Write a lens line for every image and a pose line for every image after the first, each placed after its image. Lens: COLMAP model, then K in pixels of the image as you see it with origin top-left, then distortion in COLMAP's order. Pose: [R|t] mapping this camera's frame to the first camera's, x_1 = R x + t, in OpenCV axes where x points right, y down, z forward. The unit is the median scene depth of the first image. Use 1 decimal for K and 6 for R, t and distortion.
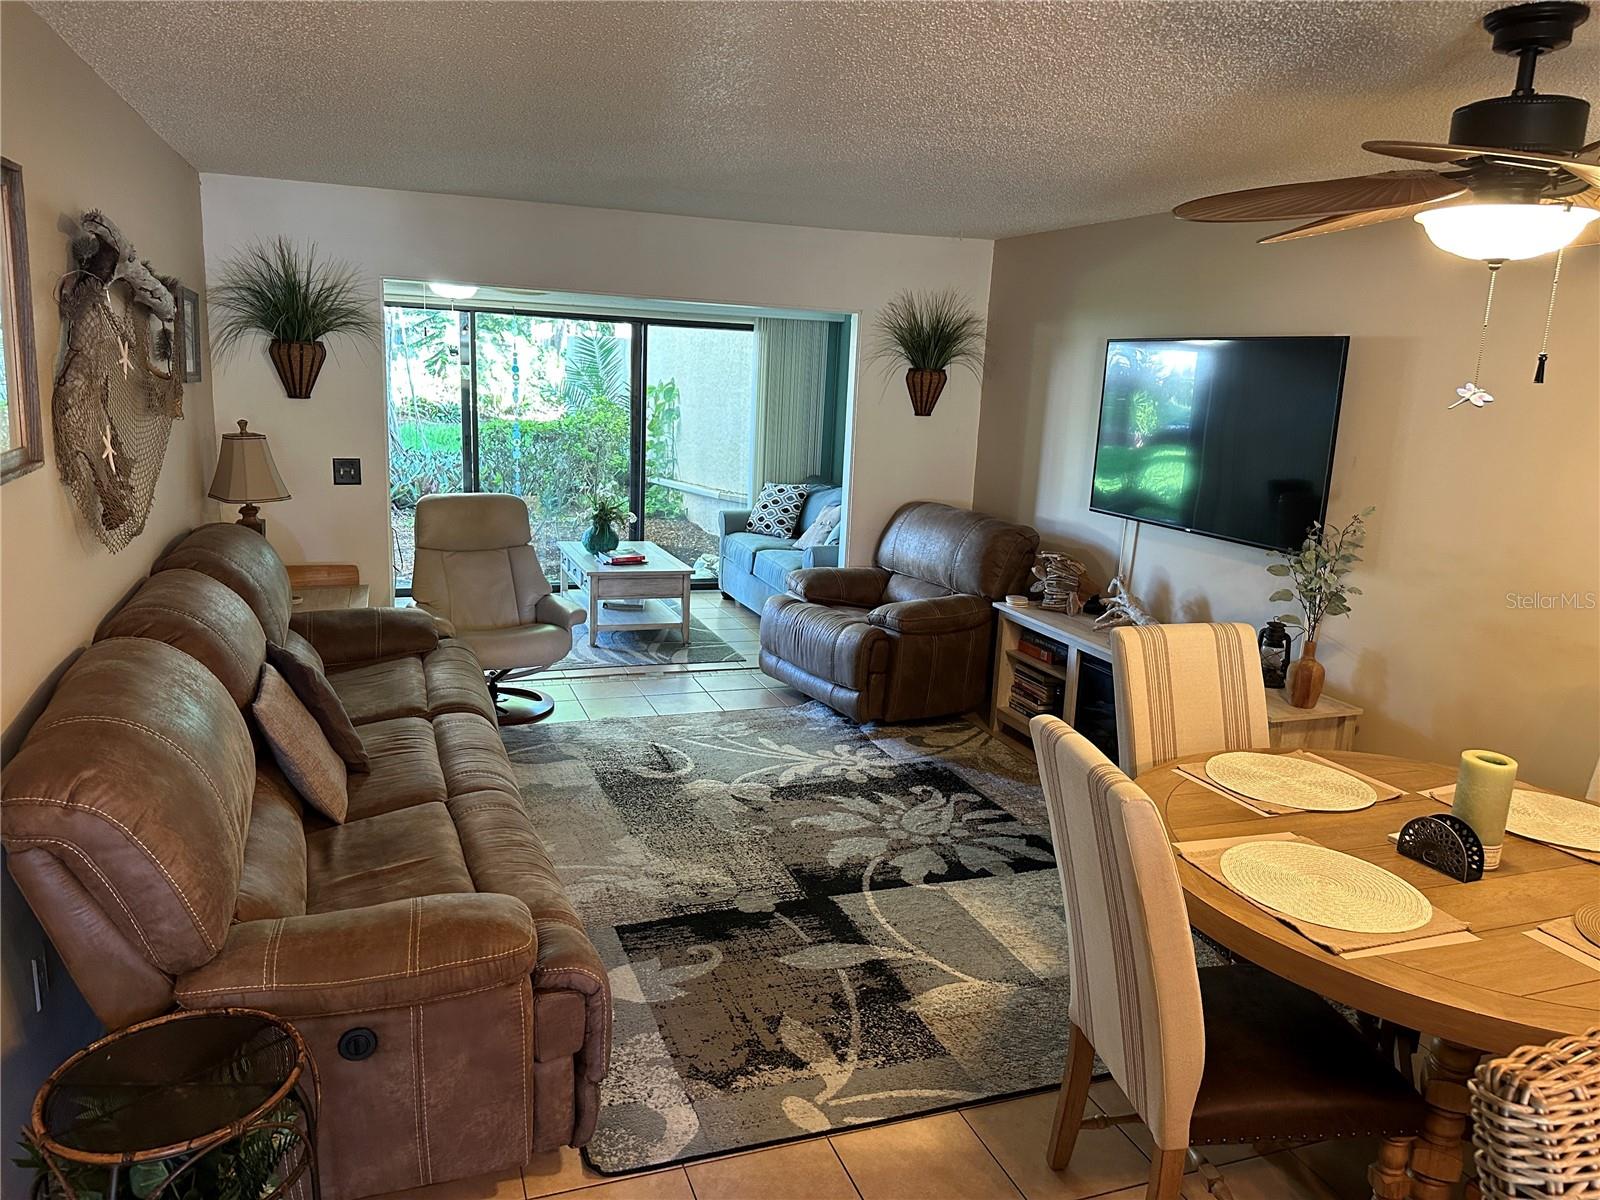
lens RADIAL K [[1130.2, 0, 800.0], [0, 1130.2, 600.0], [0, 0, 1]] dist [0.064437, -0.000386]
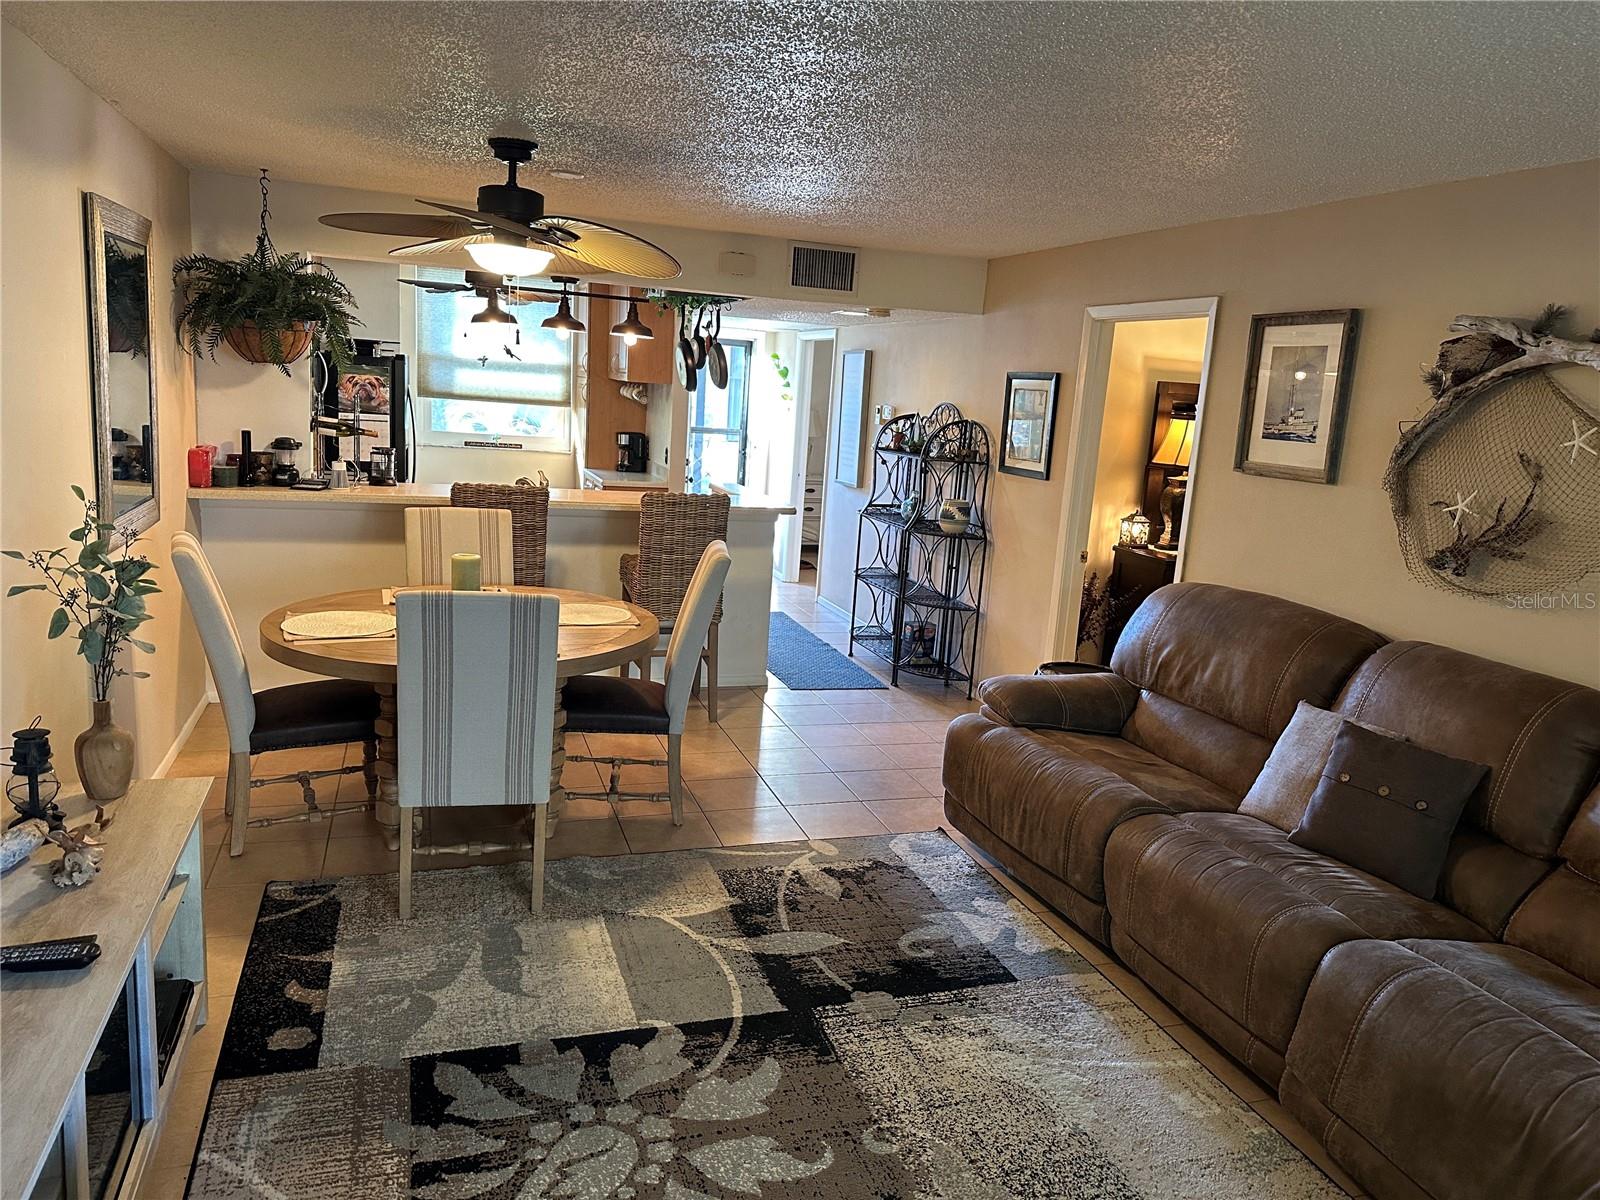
lens RADIAL K [[1130.2, 0, 800.0], [0, 1130.2, 600.0], [0, 0, 1]] dist [0.064437, -0.000386]
pose [[-0.993852, -0.109538, 0.016093, 0.037260], [-0.095063, 0.918800, 0.383105, -0.347998], [-0.056751, 0.379220, -0.923565, 1.743932]]
